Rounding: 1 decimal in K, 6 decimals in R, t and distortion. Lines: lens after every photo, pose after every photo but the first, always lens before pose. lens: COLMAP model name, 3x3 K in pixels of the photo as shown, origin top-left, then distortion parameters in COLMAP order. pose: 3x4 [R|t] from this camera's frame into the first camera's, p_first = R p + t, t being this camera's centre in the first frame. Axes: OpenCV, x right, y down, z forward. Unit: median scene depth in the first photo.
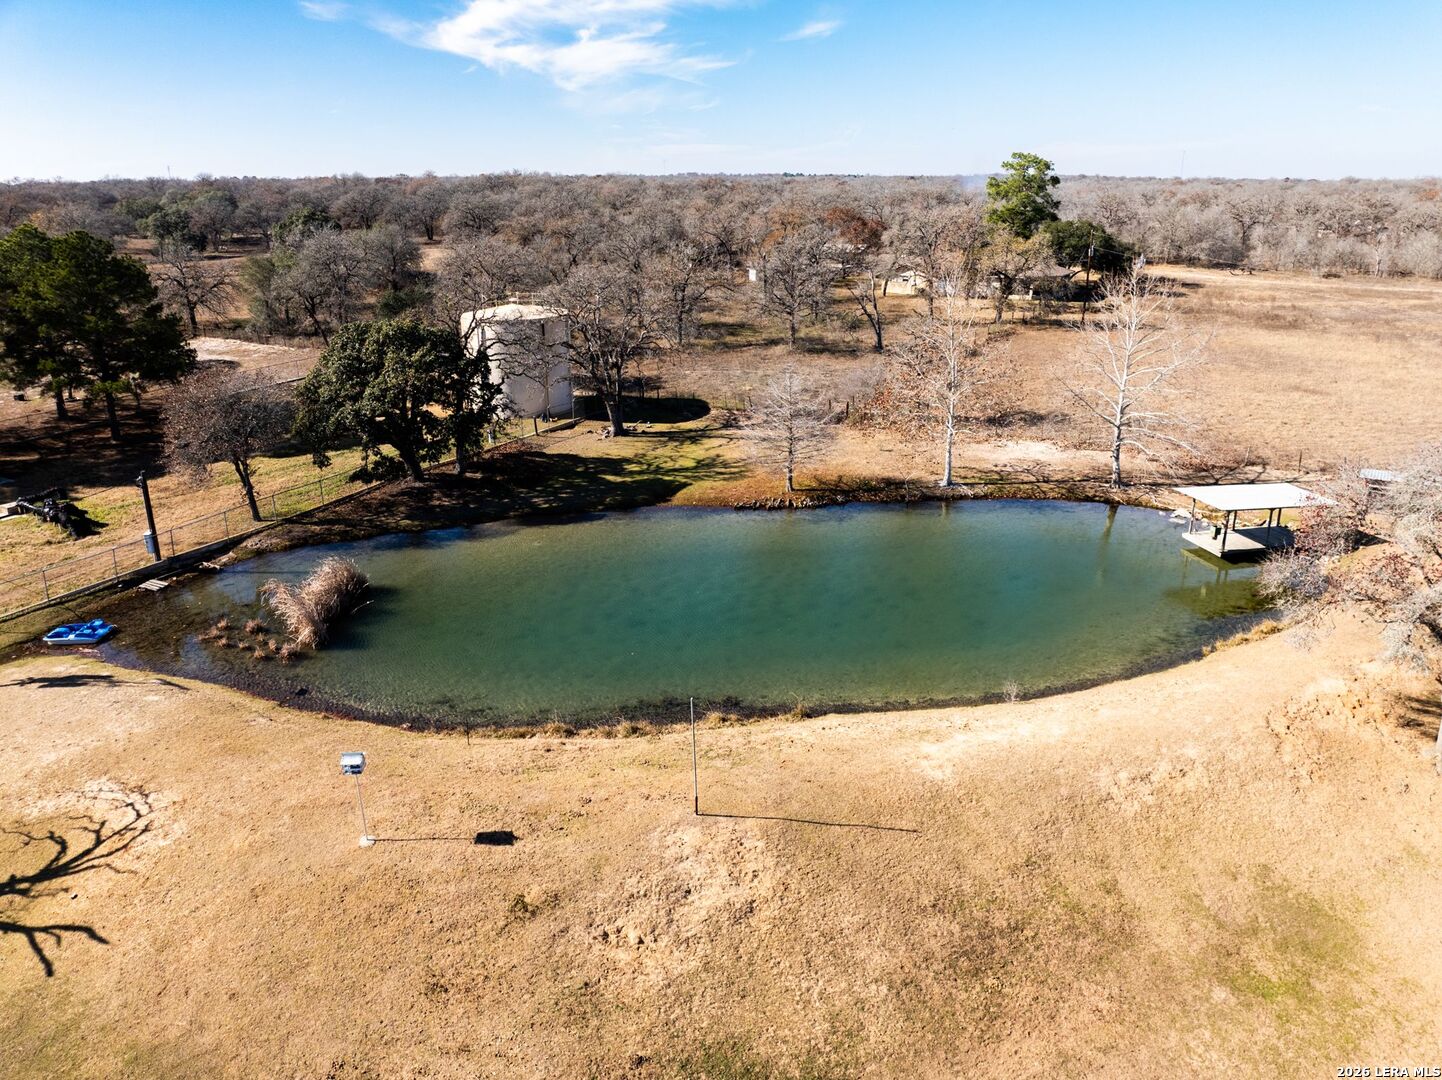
lens RADIAL K [[1048.9, 0, 721.0], [0, 1048.9, 540.0], [0, 0, 1]] dist [-0.001287, -0.000388]
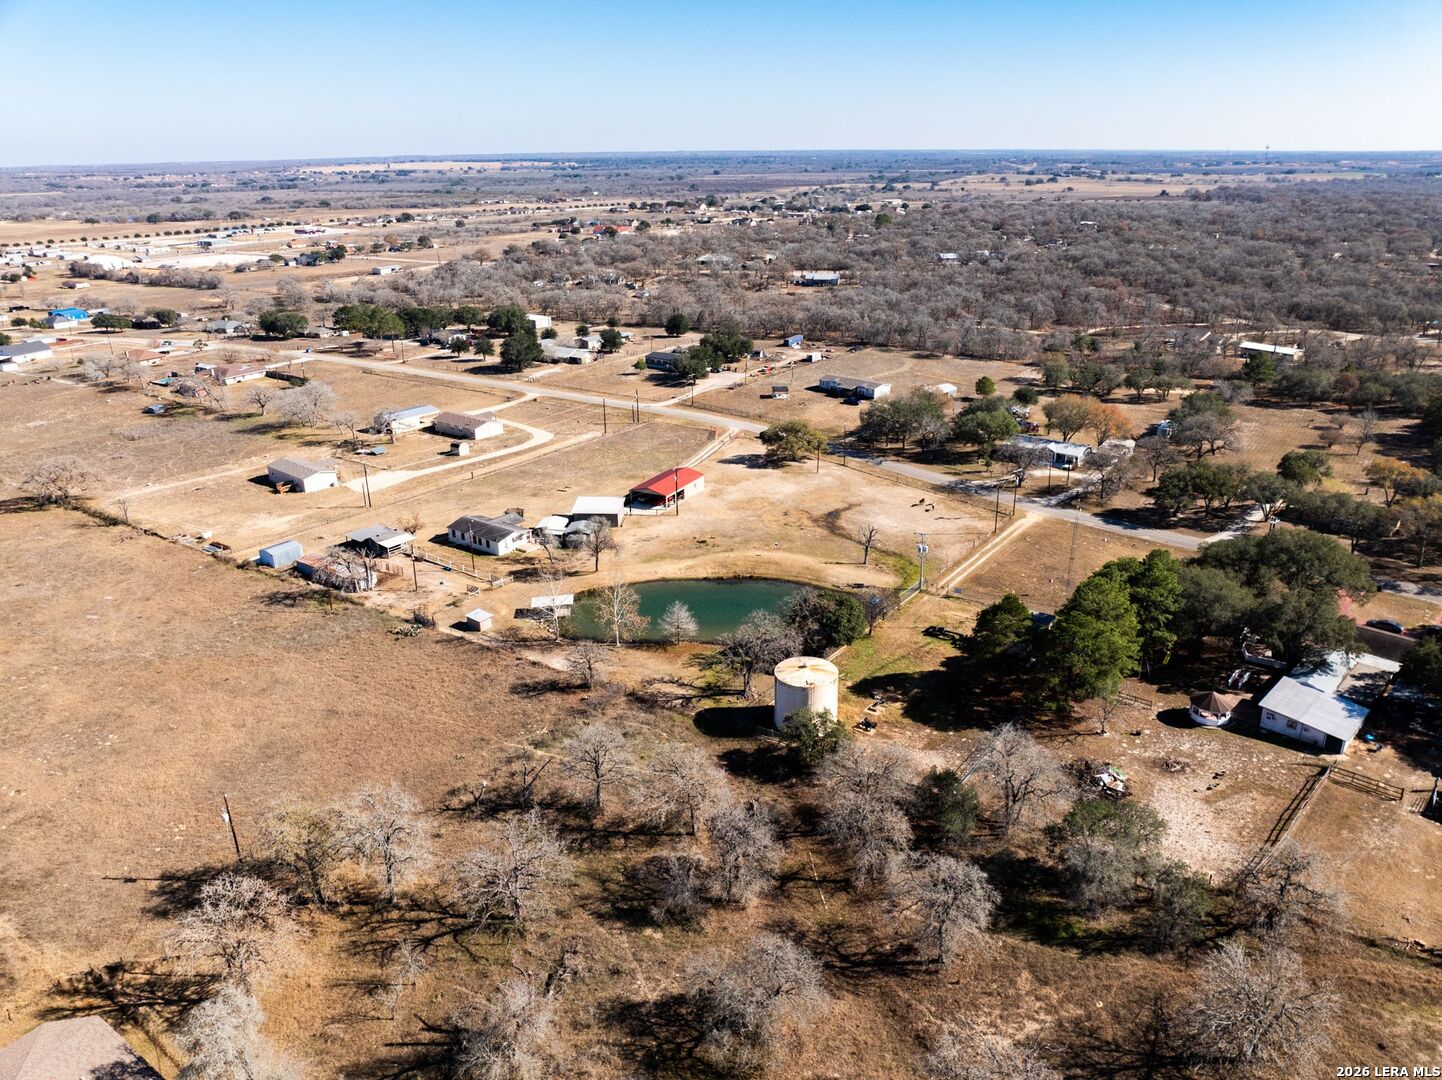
lens RADIAL K [[1032.5, 0, 759.7], [0, 1032.5, 540.9], [0, 0, 1]] dist [-0.047252, -0.000048]
pose [[-0.997799, 0.003867, 0.066206, -0.262891], [0.044791, 0.775494, 0.629764, -1.596824], [-0.048907, 0.631343, -0.773960, 2.435399]]
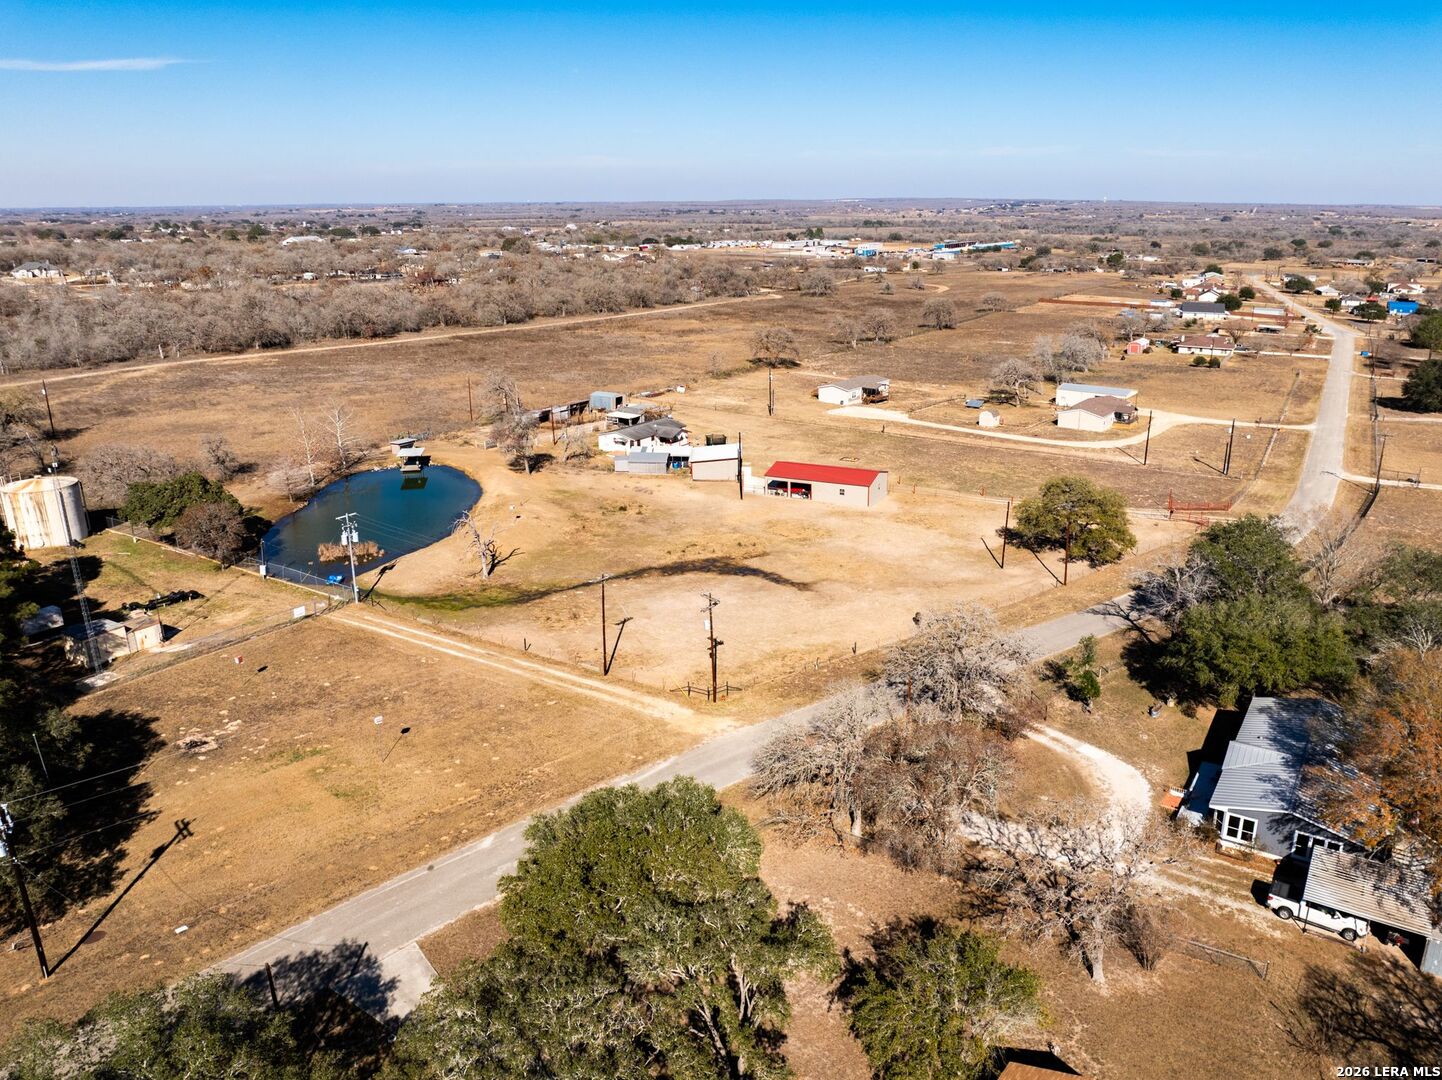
lens RADIAL K [[1032.5, 0, 759.7], [0, 1032.5, 540.9], [0, 0, 1]] dist [-0.047252, -0.000048]
pose [[-0.000821, -0.293818, 0.955861, -1.971928], [0.315619, 0.906927, 0.279047, -0.258779], [-0.948886, 0.301917, 0.091990, -0.197714]]
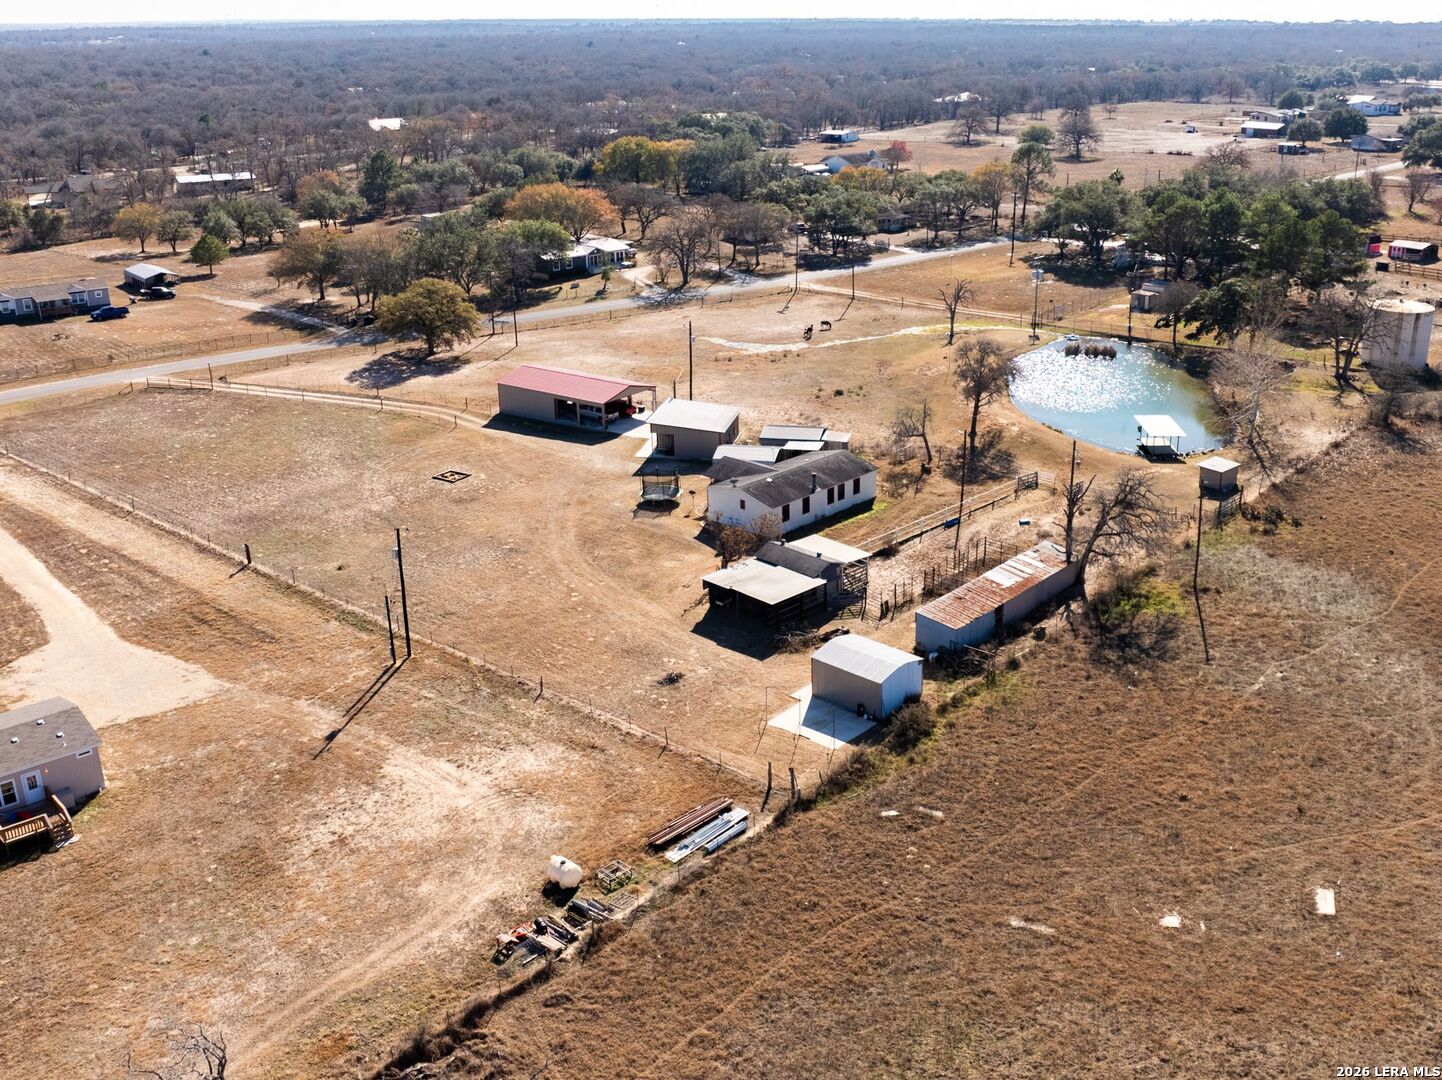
lens RADIAL K [[1359.6, 0, 779.6], [0, 1359.6, 538.8], [0, 0, 1]] dist [-0.044424, -0.006237]
pose [[-0.178752, 0.373777, -0.910131, 2.376013], [-0.309099, 0.856862, 0.412608, -0.550452], [0.934080, 0.355075, -0.037632, 0.331784]]
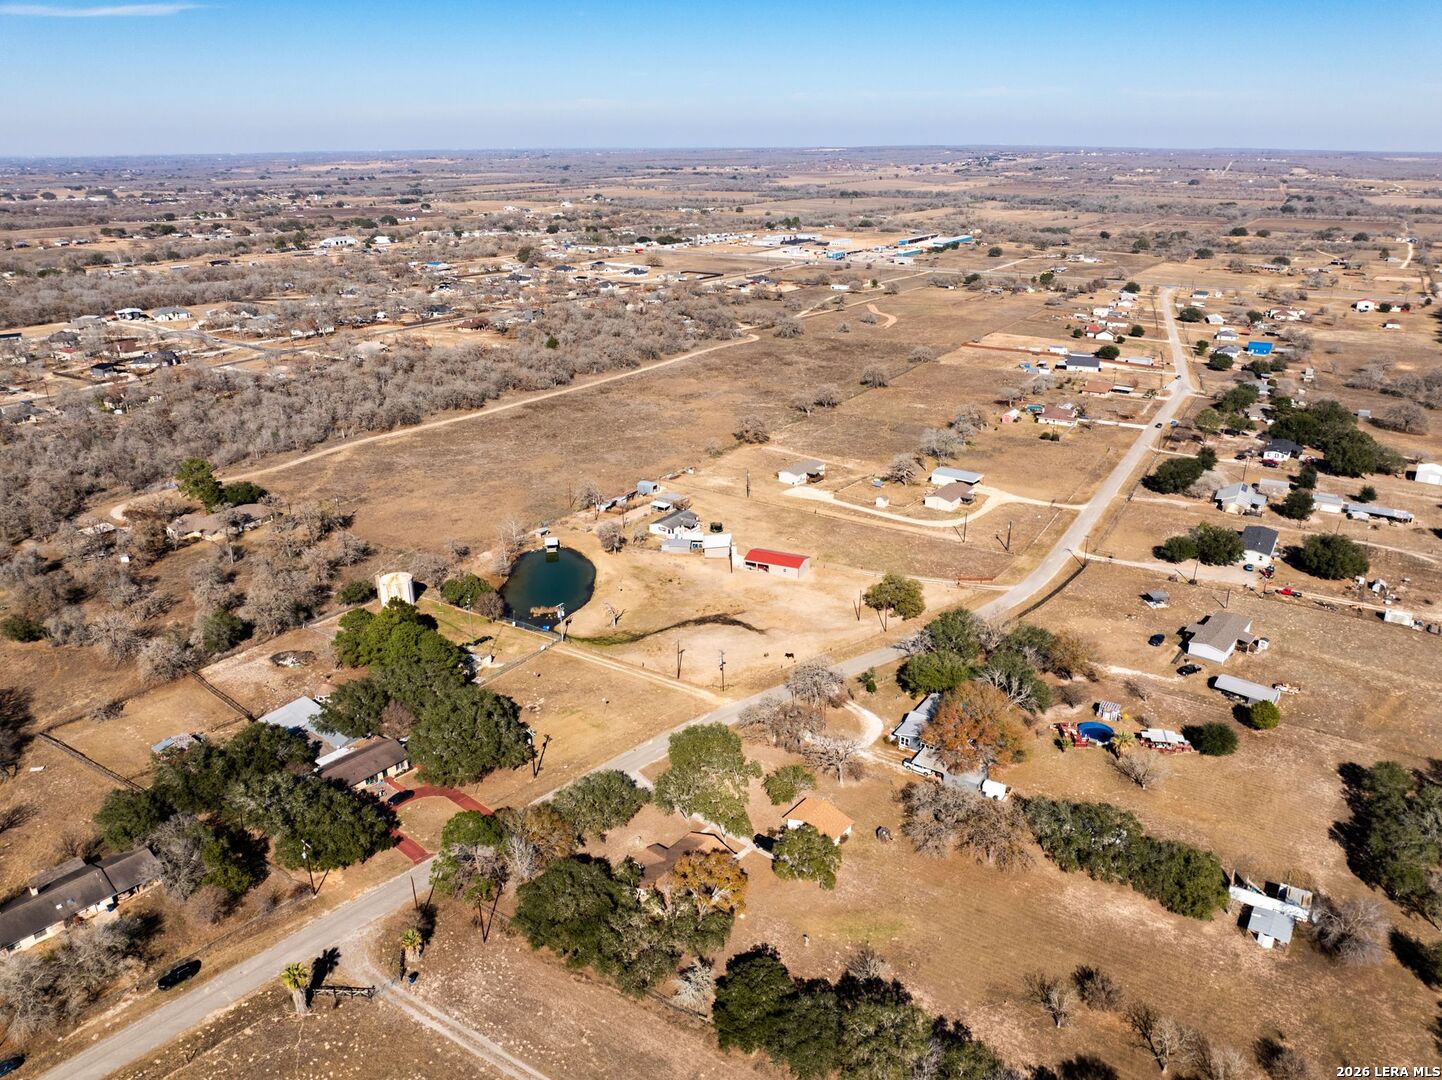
lens RADIAL K [[1014.5, 0, 721.0], [0, 1014.5, 540.0], [0, 0, 1]] dist [-0.044097, -0.002774]
pose [[0.018195, -0.349061, 0.936923, -3.645830], [0.313397, 0.891846, 0.326181, -1.213883], [-0.949448, 0.287694, 0.125621, -0.499825]]
